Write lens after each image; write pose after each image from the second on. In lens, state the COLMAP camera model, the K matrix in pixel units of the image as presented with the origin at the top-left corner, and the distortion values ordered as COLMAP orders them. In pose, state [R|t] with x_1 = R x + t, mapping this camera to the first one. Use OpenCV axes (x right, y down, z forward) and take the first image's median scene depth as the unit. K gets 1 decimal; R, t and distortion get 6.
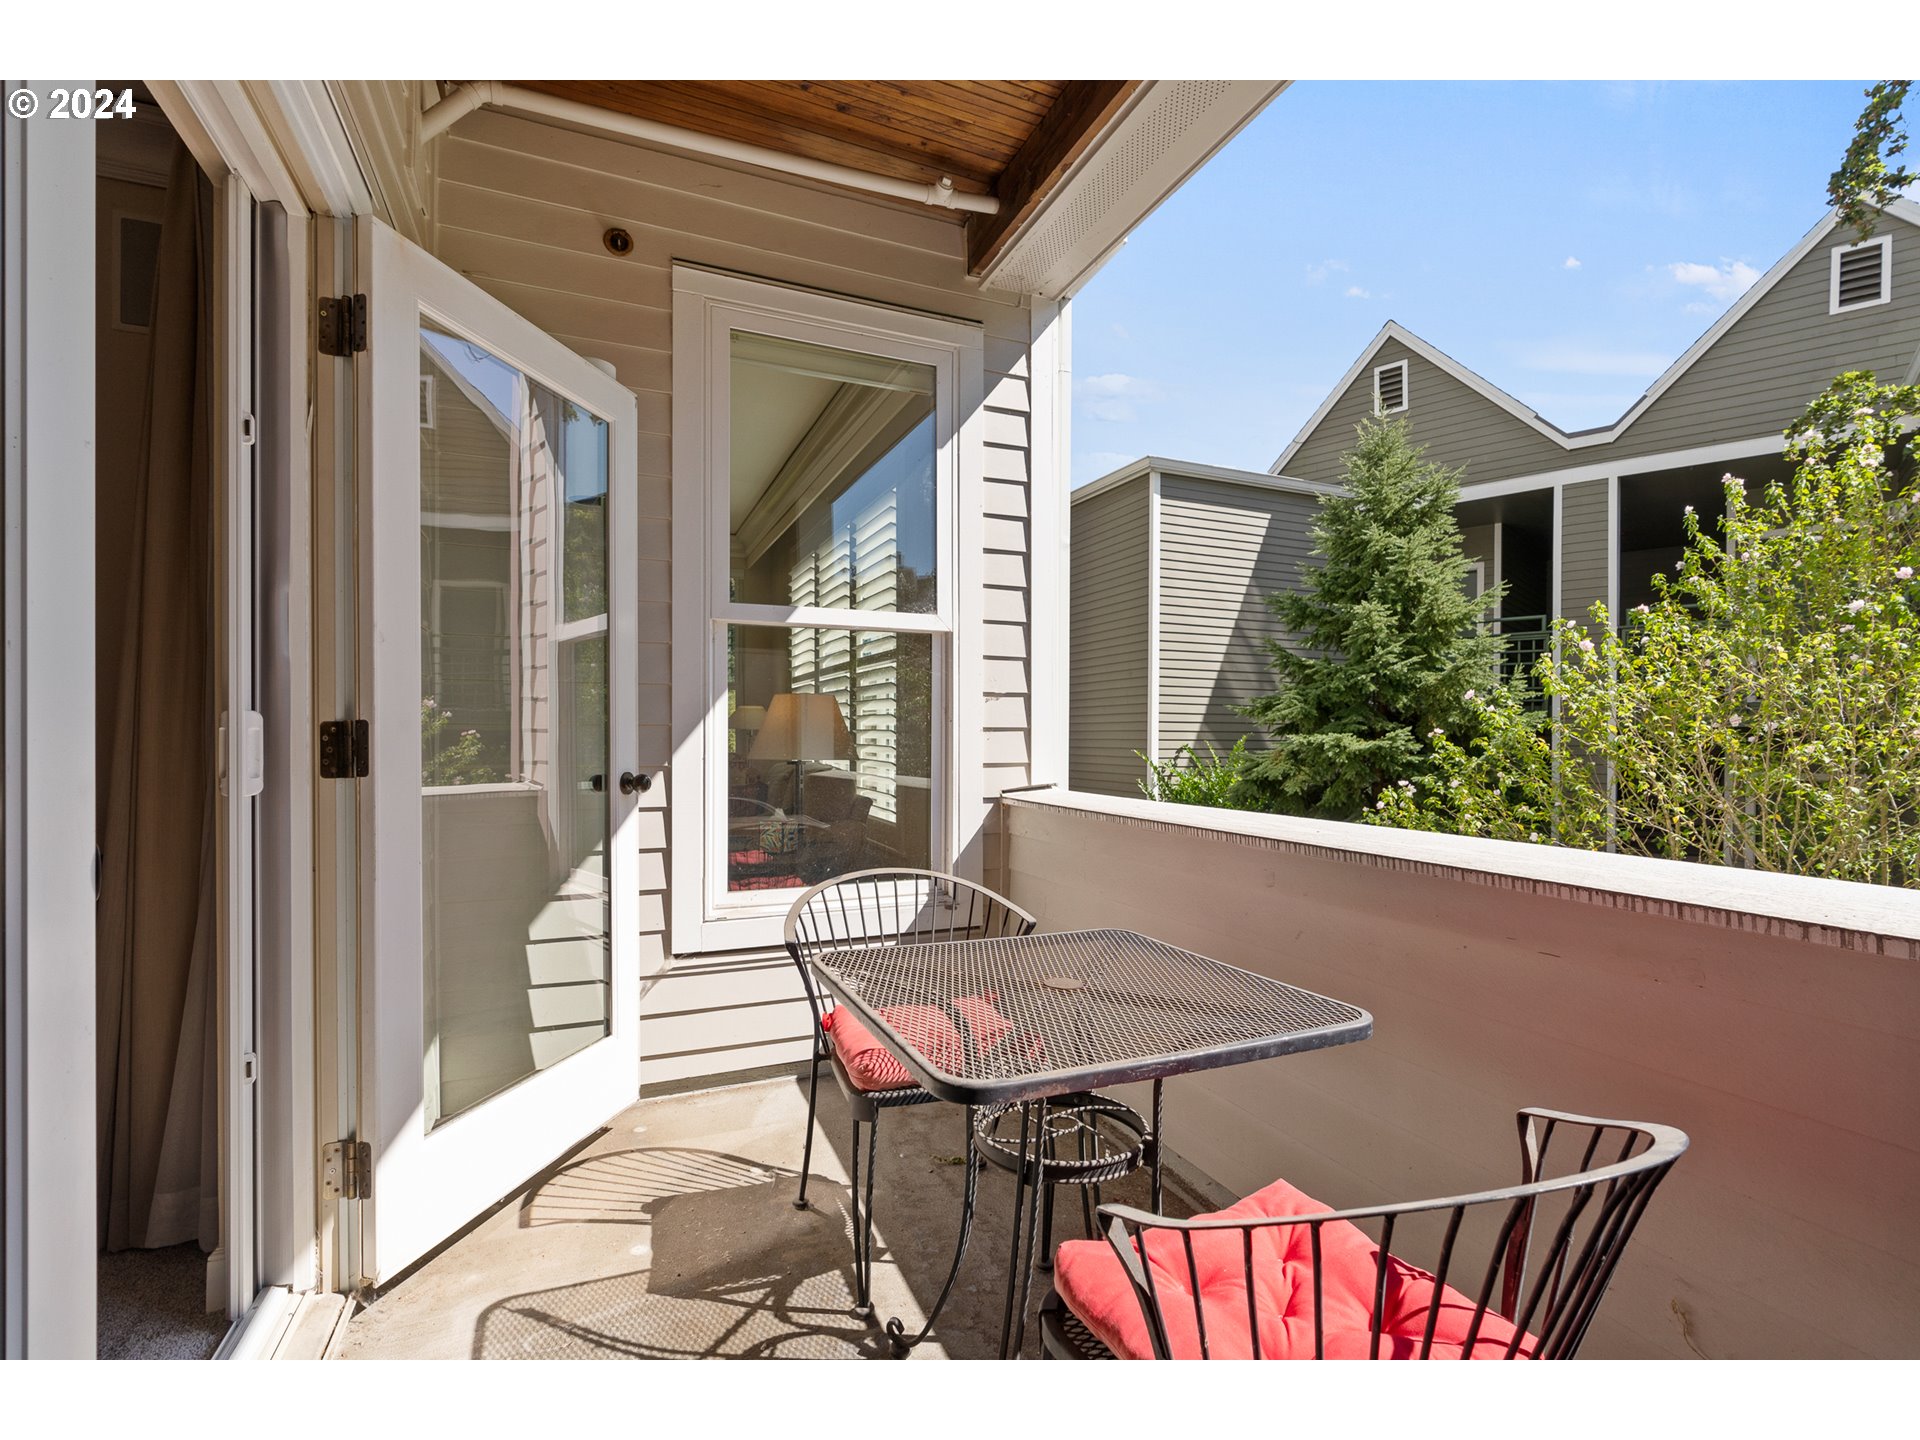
lens RADIAL K [[872.0, 0, 953.8], [0, 872.0, 738.9], [0, 0, 1]] dist [-0.014960, 0.000388]
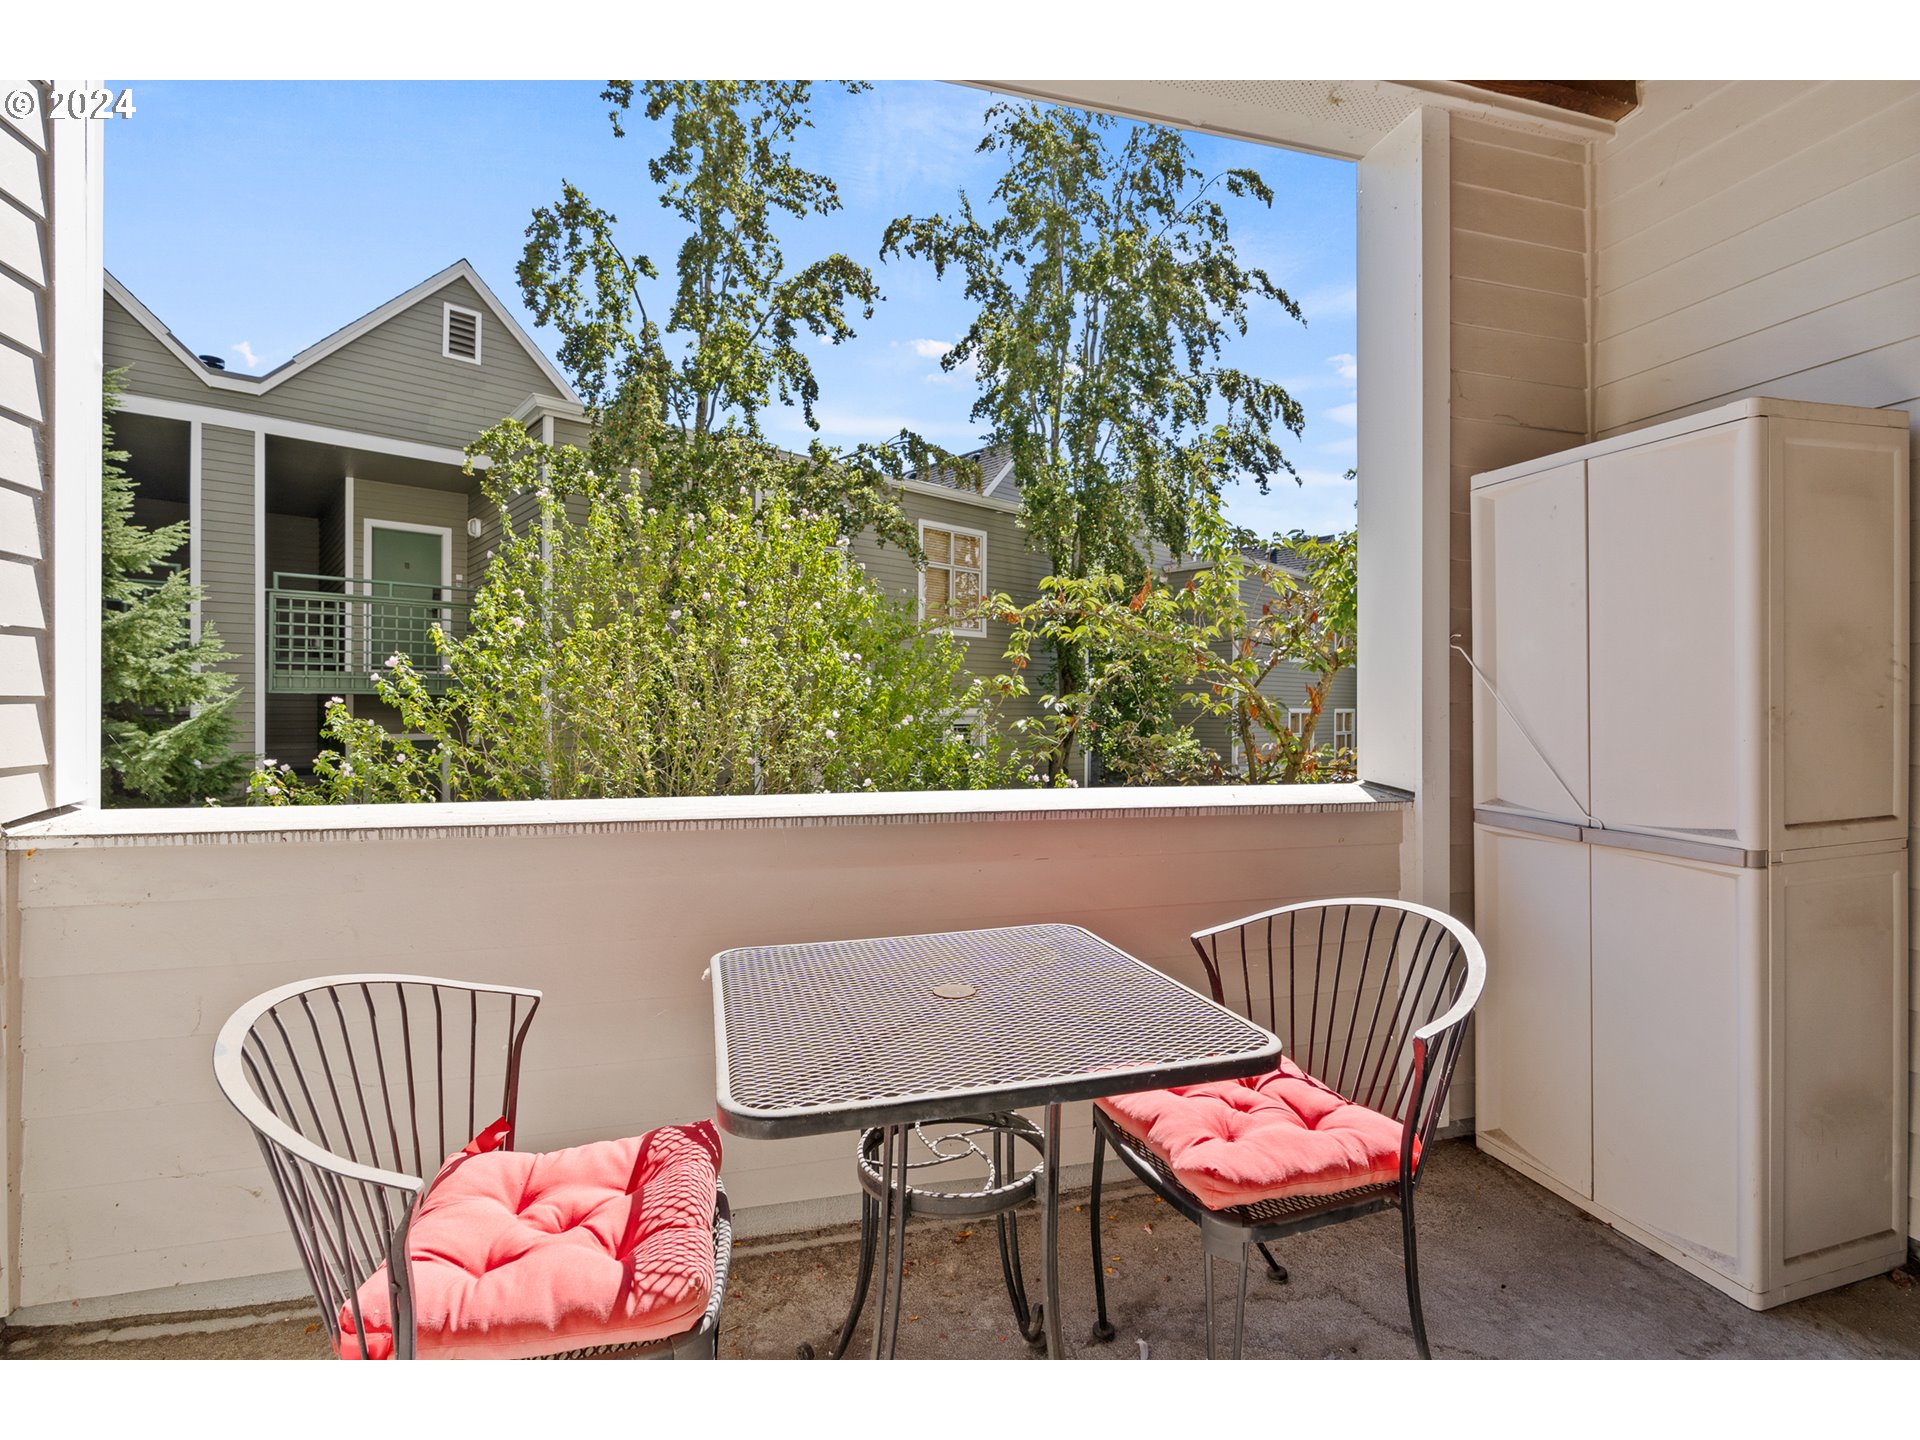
lens RADIAL K [[872.0, 0, 948.3], [0, 872.0, 703.5], [0, 0, 1]] dist [-0.014960, 0.000388]
pose [[0.127595, -0.003451, 0.991820, -0.160295], [-0.004056, 0.999984, 0.004001, -0.006704], [-0.991818, -0.004534, 0.127579, 0.166036]]
